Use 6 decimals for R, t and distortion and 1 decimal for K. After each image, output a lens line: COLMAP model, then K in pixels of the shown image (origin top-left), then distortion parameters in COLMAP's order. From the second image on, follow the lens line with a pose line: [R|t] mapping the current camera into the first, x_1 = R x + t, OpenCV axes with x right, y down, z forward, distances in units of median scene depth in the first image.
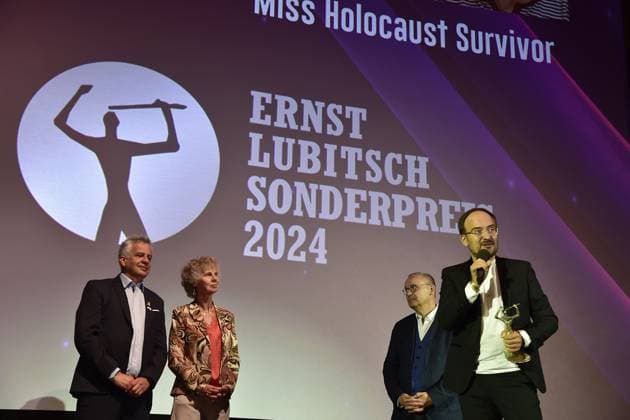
lens RADIAL K [[778.3, 0, 308.9], [0, 778.3, 213.1], [0, 0, 1]] dist [0.141180, 0.000000]
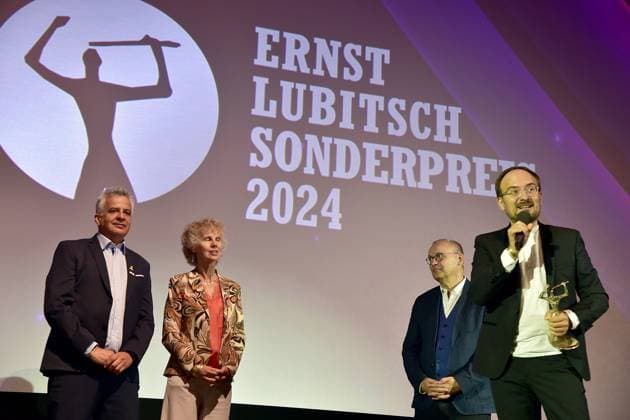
lens RADIAL K [[778.3, 0, 323.7], [0, 778.3, 227.0], [0, 0, 1]] dist [0.141180, 0.000000]
pose [[0.999600, 0.012301, -0.025465, 0.025742], [-0.011297, 0.999168, 0.039198, 0.028649], [0.025926, -0.038894, 0.998907, 0.132187]]
